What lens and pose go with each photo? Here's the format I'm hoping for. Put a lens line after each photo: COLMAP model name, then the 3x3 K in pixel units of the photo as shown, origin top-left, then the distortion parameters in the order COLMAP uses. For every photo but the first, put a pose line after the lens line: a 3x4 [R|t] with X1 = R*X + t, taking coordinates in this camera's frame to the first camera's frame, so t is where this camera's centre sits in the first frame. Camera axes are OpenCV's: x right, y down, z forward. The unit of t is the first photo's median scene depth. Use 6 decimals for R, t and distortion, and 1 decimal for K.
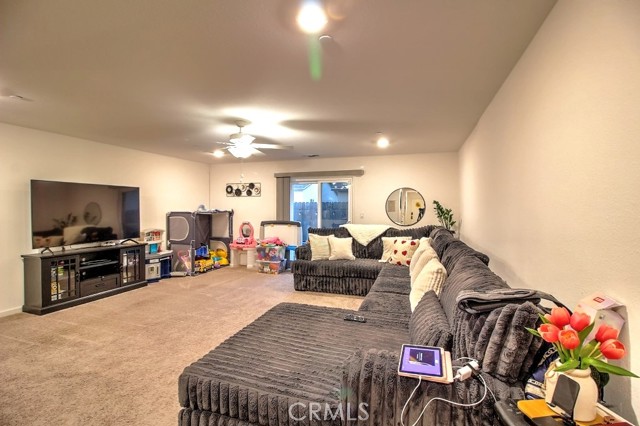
lens RADIAL K [[292.1, 0, 325.5], [0, 292.1, 210.9], [0, 0, 1]] dist [-0.012100, 0.000464]
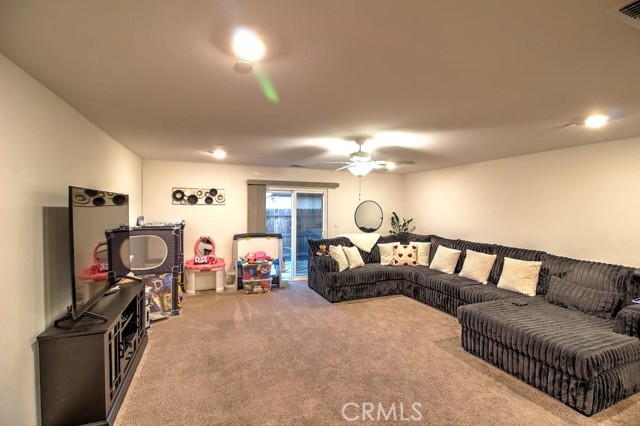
lens RADIAL K [[292.1, 0, 322.3], [0, 292.1, 216.2], [0, 0, 1]] dist [-0.012100, 0.000464]
pose [[0.772276, -0.014640, 0.635119, -0.729991], [-0.000149, 0.999730, 0.023227, -0.050734], [-0.635287, -0.018032, 0.772065, 0.229440]]
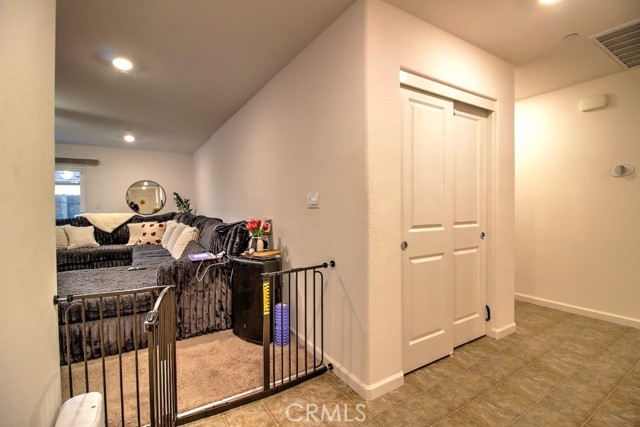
lens RADIAL K [[292.1, 0, 317.8], [0, 292.1, 213.1], [0, 0, 1]] dist [-0.012100, 0.000464]
pose [[0.643215, -0.019635, 0.765434, -0.181955], [0.015522, 0.999800, 0.012604, 0.046893], [-0.765528, 0.003774, 0.643391, -0.250326]]
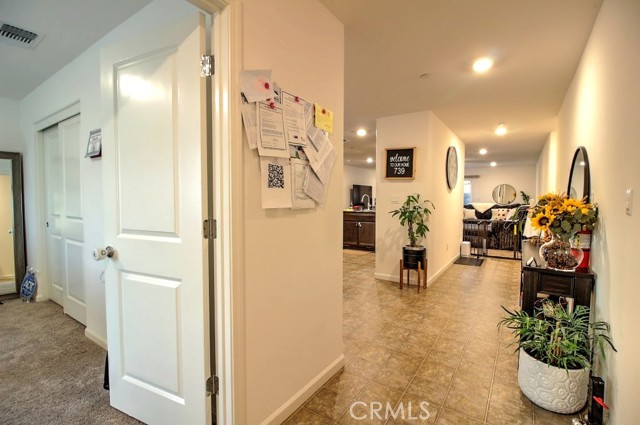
lens RADIAL K [[292.1, 0, 334.2], [0, 292.1, 209.2], [0, 0, 1]] dist [-0.012100, 0.000464]
pose [[0.967402, 0.010812, -0.253013, -0.361343], [-0.002779, 0.999481, 0.032084, 0.028276], [0.253229, -0.030335, 0.966931, -1.273625]]
